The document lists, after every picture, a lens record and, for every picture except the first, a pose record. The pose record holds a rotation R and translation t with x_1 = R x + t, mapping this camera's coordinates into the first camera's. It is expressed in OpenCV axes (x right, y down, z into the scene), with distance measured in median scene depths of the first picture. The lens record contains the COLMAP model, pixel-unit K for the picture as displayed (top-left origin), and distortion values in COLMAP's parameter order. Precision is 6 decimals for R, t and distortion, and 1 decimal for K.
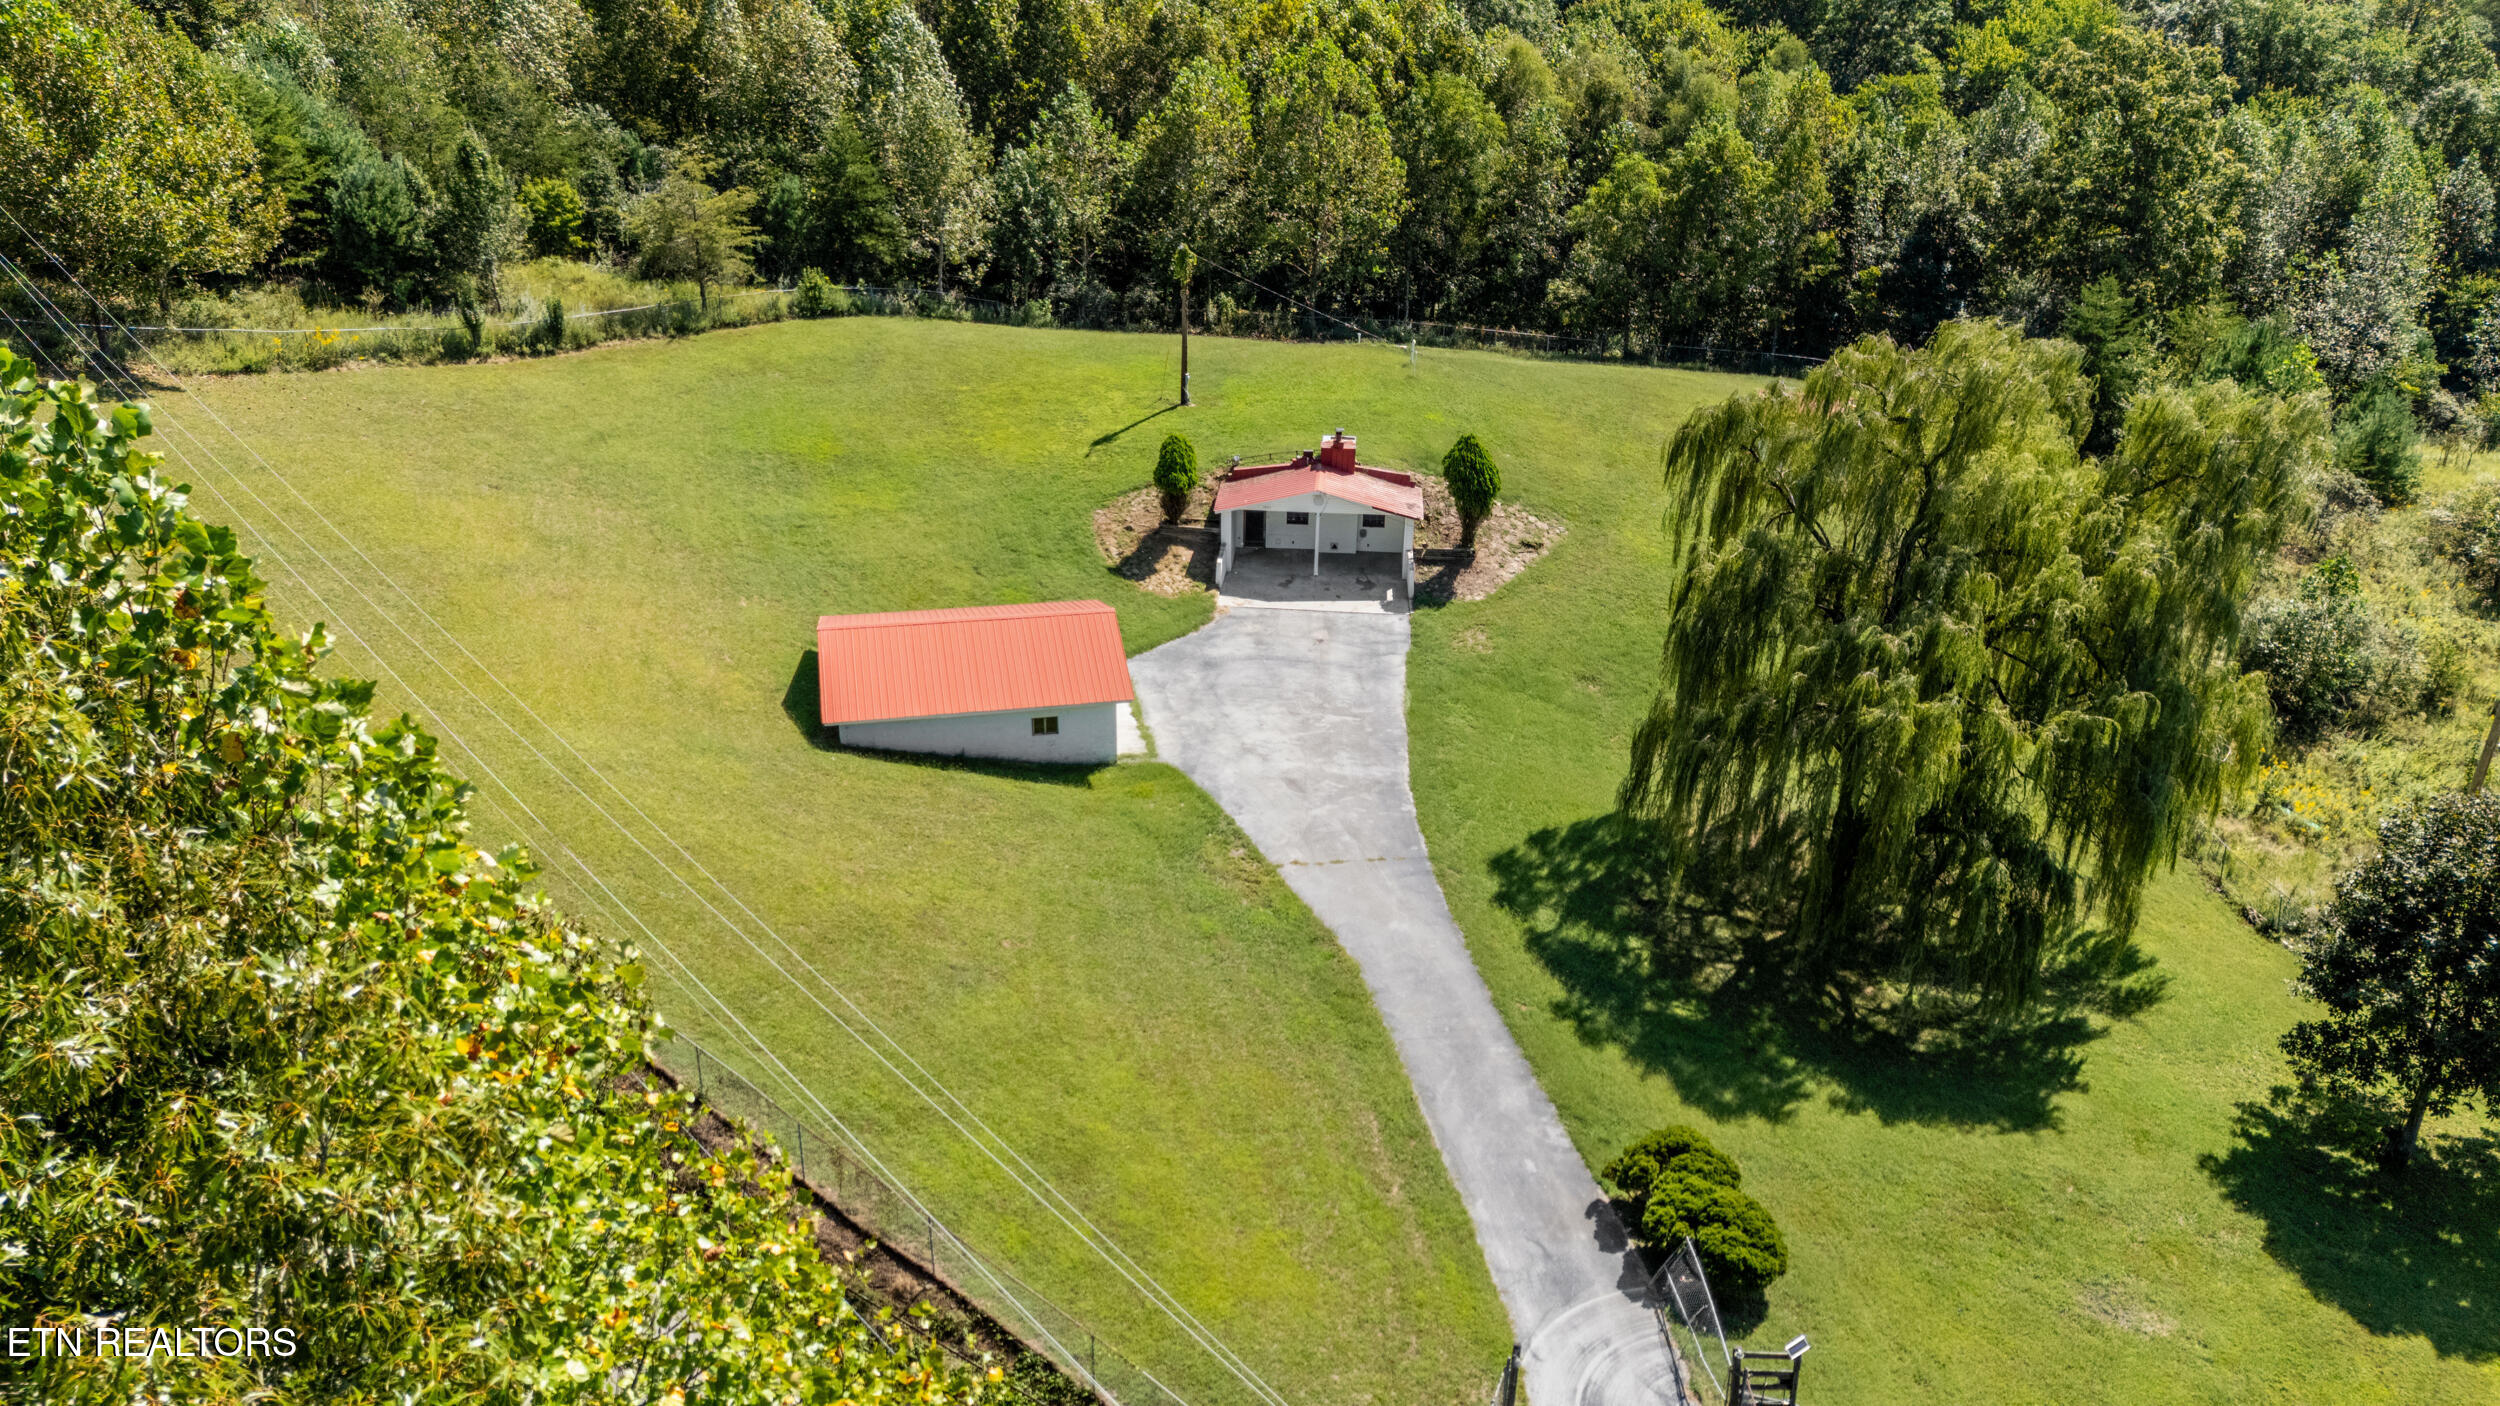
lens RADIAL K [[1885.6, 0, 1311.4], [0, 1885.6, 696.9], [0, 0, 1]] dist [0.015802, -0.004206]
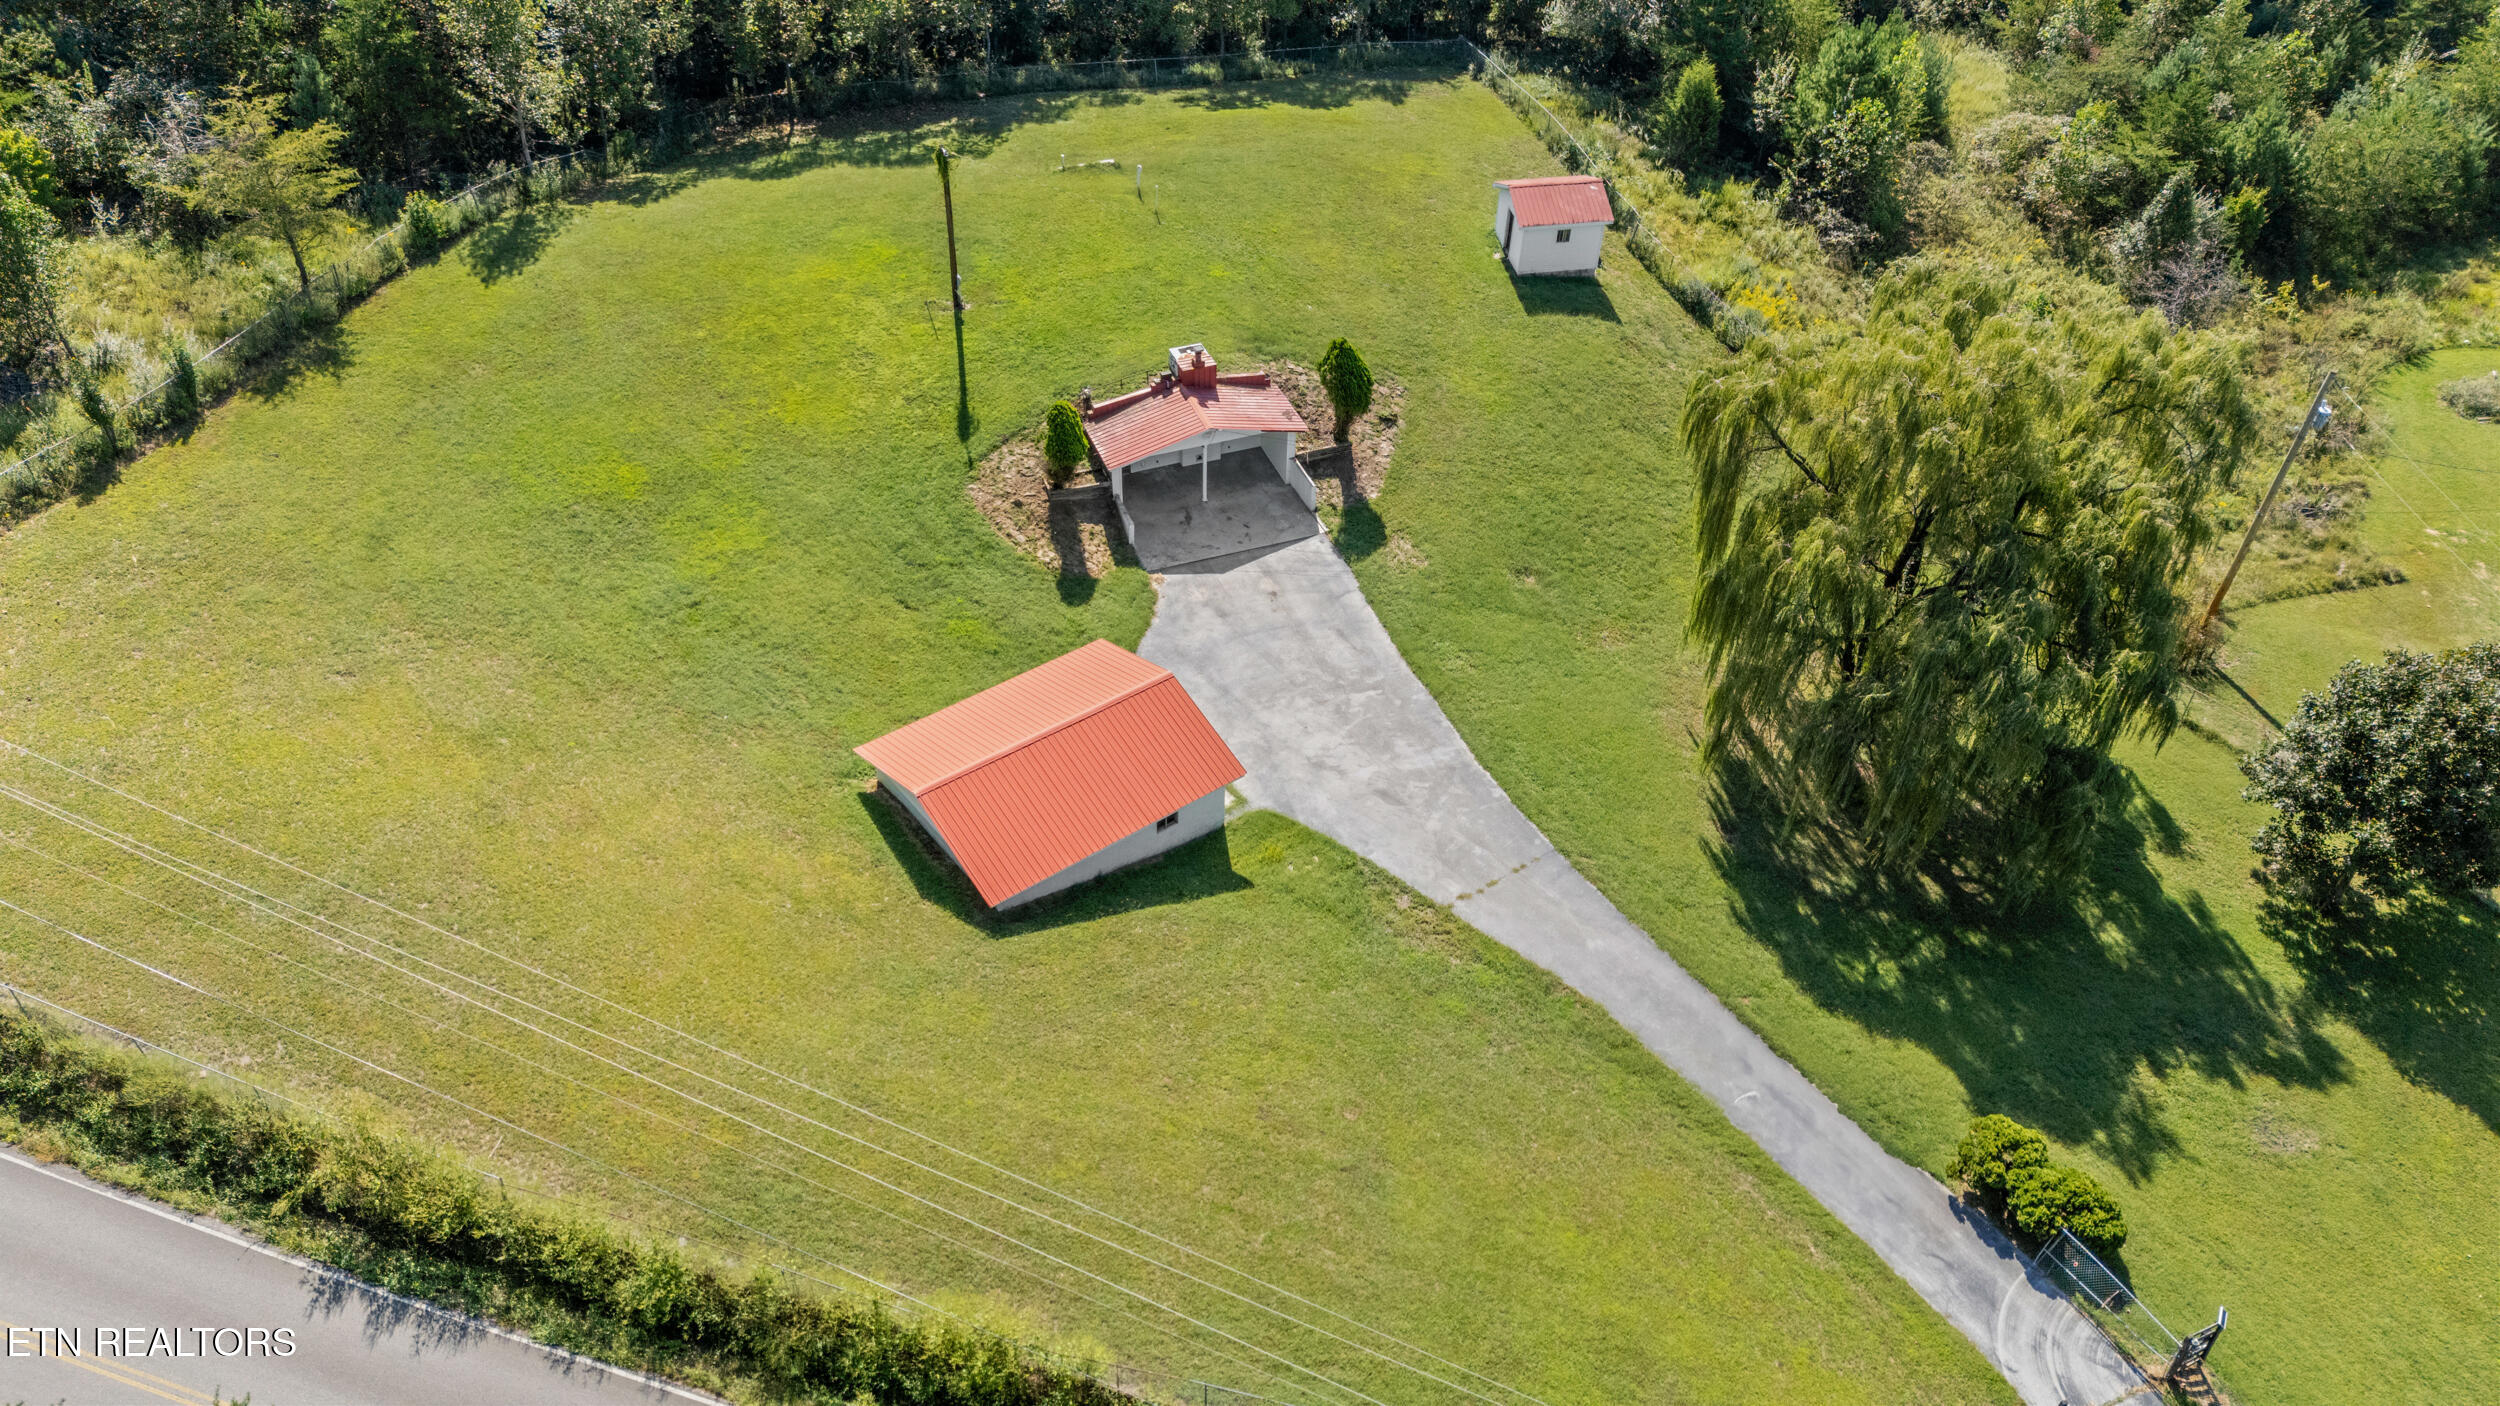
lens RADIAL K [[1885.6, 0, 1311.4], [0, 1885.6, 696.9], [0, 0, 1]] dist [0.015802, -0.004206]
pose [[0.905348, -0.268137, 0.329315, -0.391892], [0.160944, 0.934253, 0.318228, -0.359045], [-0.392992, -0.235105, 0.888979, 0.104655]]
